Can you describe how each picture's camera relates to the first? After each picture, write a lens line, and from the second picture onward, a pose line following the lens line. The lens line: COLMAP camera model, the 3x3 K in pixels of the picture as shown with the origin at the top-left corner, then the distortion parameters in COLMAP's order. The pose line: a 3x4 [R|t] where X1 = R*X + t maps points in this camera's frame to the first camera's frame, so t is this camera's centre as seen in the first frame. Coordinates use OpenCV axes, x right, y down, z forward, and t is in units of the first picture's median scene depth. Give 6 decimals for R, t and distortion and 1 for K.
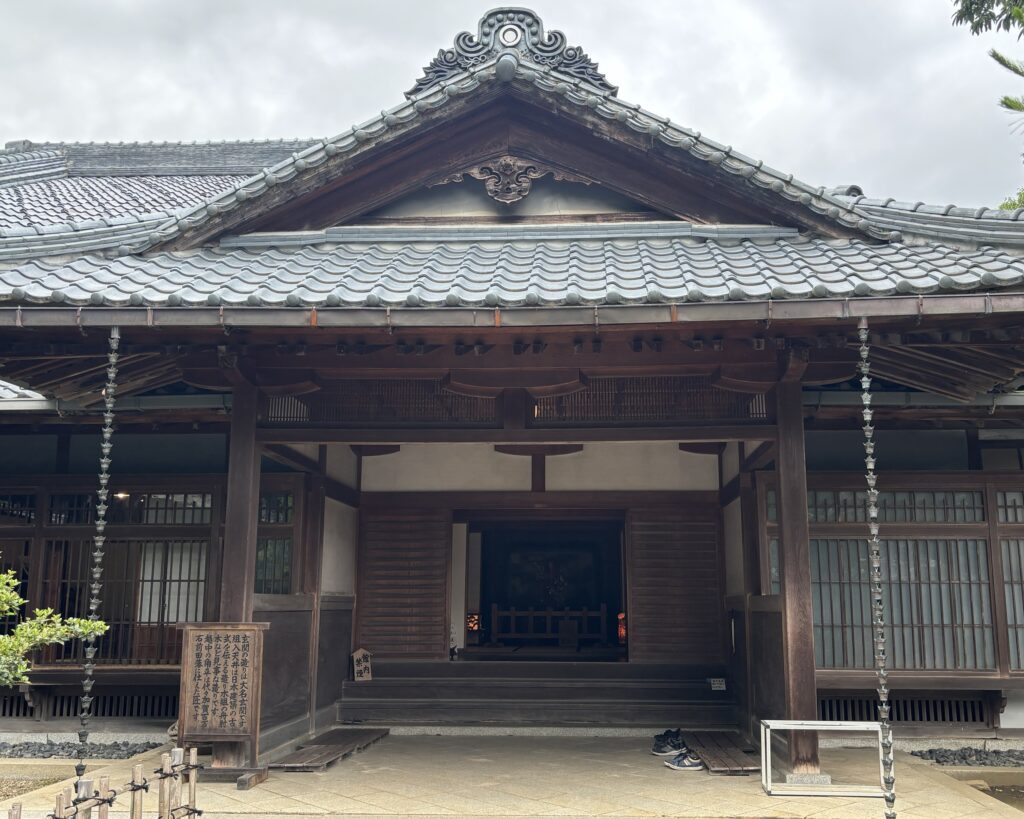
lens RADIAL K [[1105.9, 0, 530.6], [0, 1105.9, 380.2], [0, 0, 1]] dist [0.086792, 0.000000]
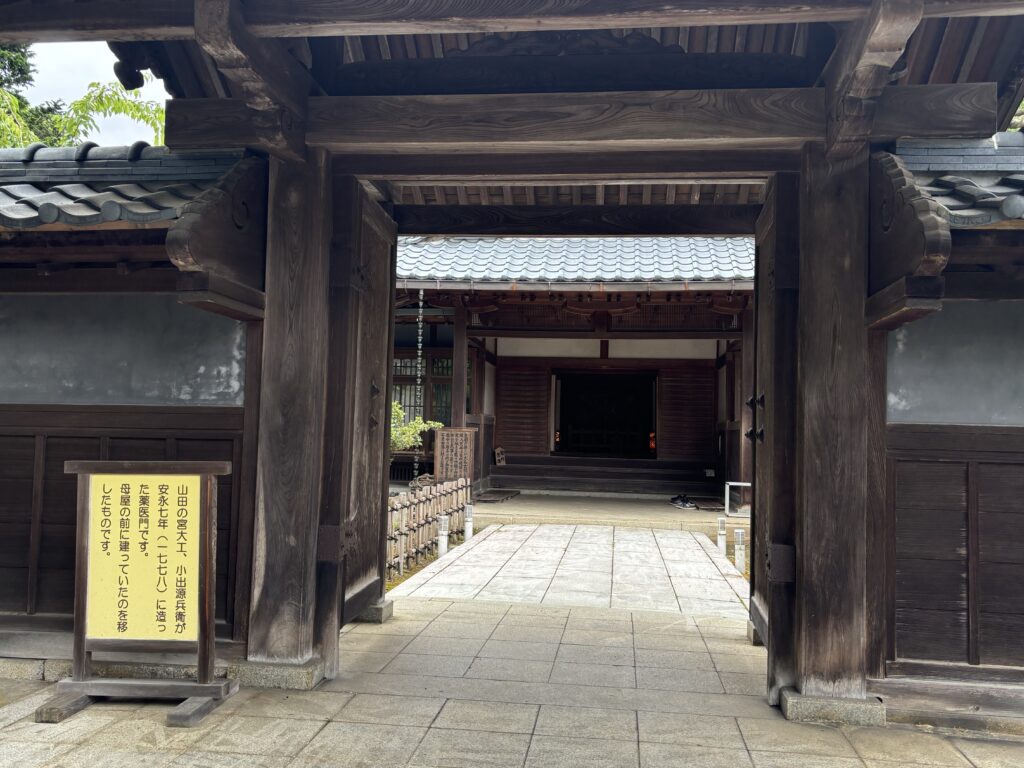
lens RADIAL K [[957.2, 0, 510.5], [0, 957.2, 378.3], [0, 0, 1]] dist [0.112574, 0.000000]
pose [[0.997880, 0.018534, -0.062382, -0.043947], [-0.009315, 0.989394, 0.144960, -0.076167], [0.064407, -0.144072, 0.987469, -0.428424]]
